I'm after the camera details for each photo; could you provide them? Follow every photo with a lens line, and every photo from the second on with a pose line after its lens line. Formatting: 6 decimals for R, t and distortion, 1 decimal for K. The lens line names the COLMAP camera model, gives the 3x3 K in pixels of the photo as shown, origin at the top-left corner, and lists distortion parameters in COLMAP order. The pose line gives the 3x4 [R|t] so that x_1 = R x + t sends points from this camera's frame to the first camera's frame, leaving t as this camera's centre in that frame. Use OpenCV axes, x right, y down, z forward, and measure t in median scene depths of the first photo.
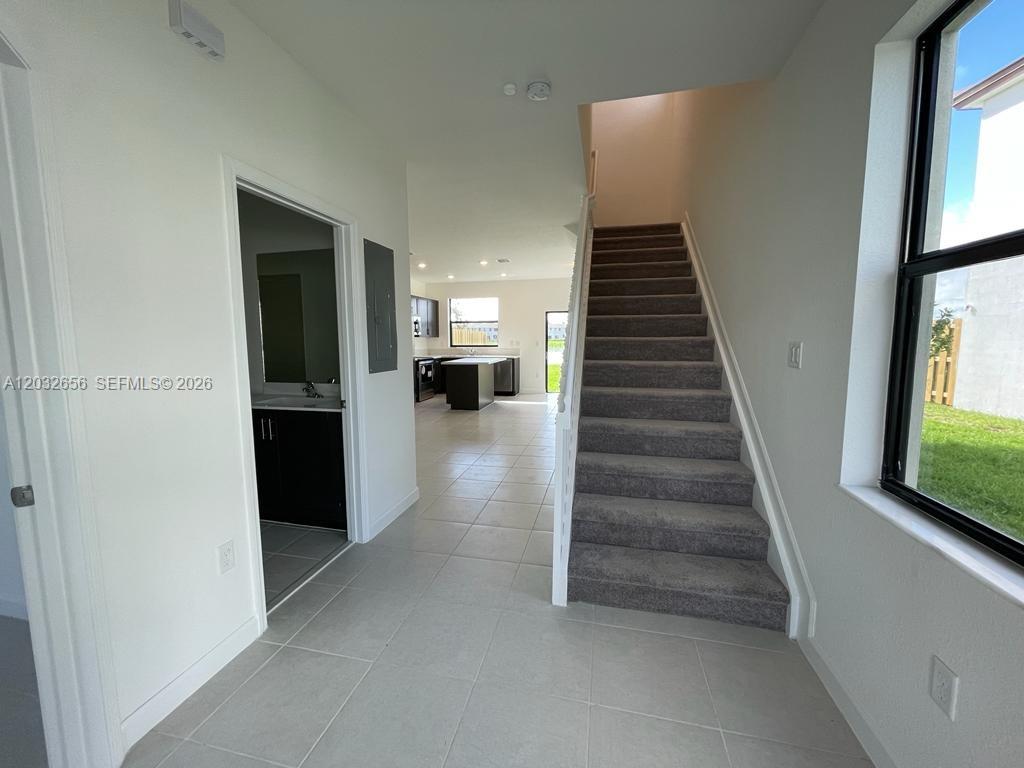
lens RADIAL K [[410.9, 0, 506.0], [0, 410.9, 378.8], [0, 0, 1]] dist [-0.007071, -0.000006]
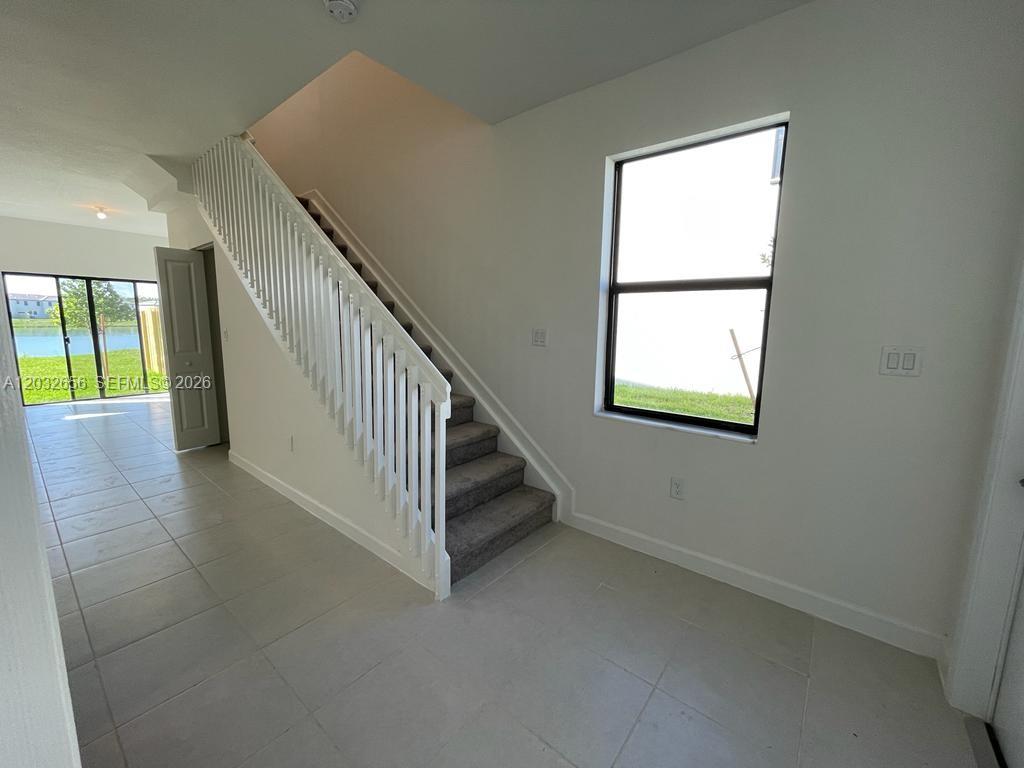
lens RADIAL K [[410.9, 0, 506.0], [0, 410.9, 378.8], [0, 0, 1]] dist [-0.007071, -0.000006]
pose [[0.431070, -0.112352, 0.895297, -0.132300], [0.071971, 0.993338, 0.090002, -0.009787], [-0.899444, 0.025638, 0.436284, 0.090682]]
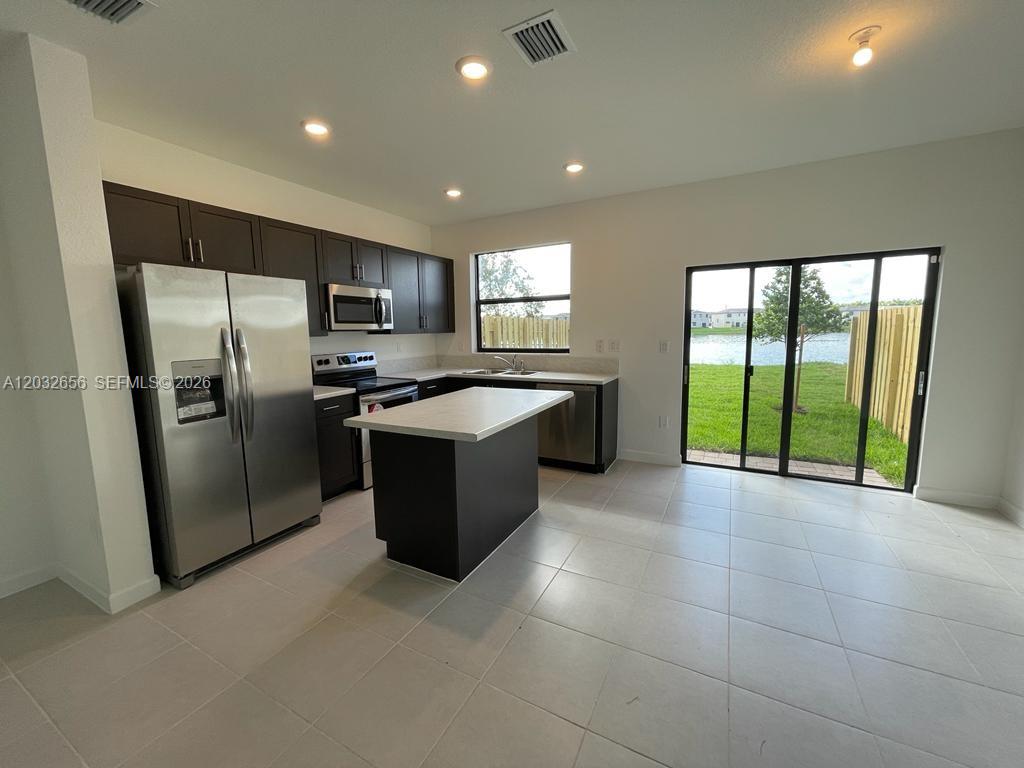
lens RADIAL K [[410.9, 0, 506.0], [0, 410.9, 378.8], [0, 0, 1]] dist [-0.007071, -0.000006]
pose [[0.964836, 0.019867, -0.262100, 0.032778], [-0.012944, 0.999521, 0.028113, -0.062916], [0.262532, -0.023732, 0.964631, 0.561539]]
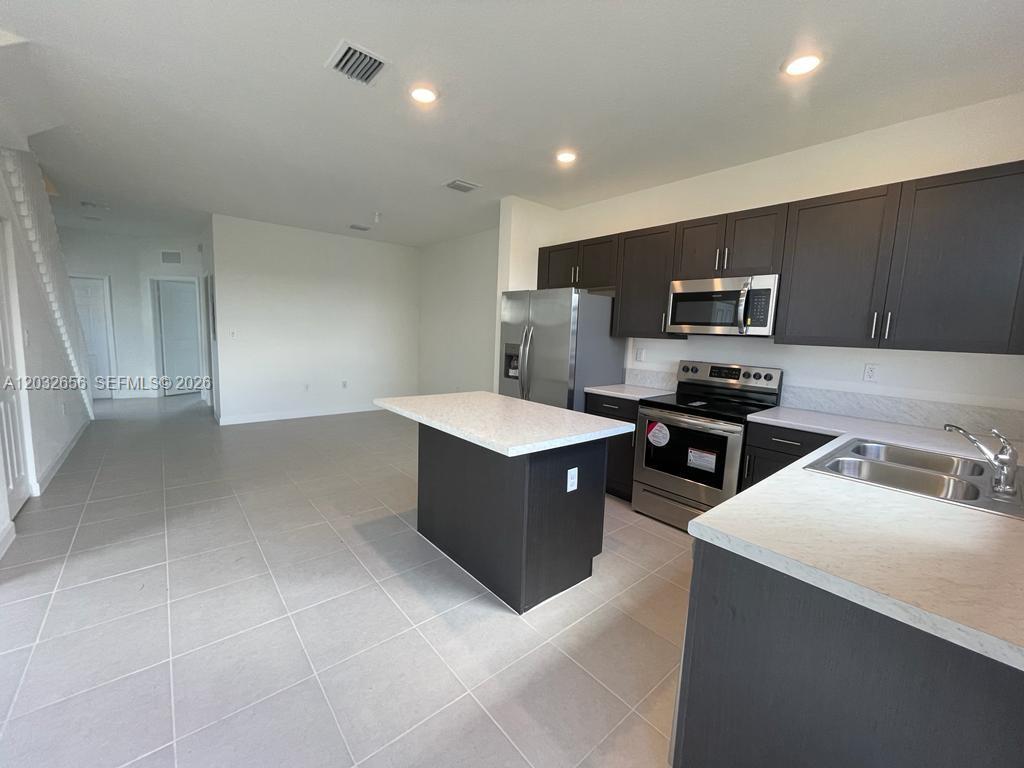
lens RADIAL K [[410.9, 0, 506.0], [0, 410.9, 378.8], [0, 0, 1]] dist [-0.007071, -0.000006]
pose [[-0.590792, 0.077926, -0.803052, 0.134266], [-0.114211, 0.977225, 0.178850, -0.102279], [0.798699, 0.197380, -0.568437, 0.970602]]
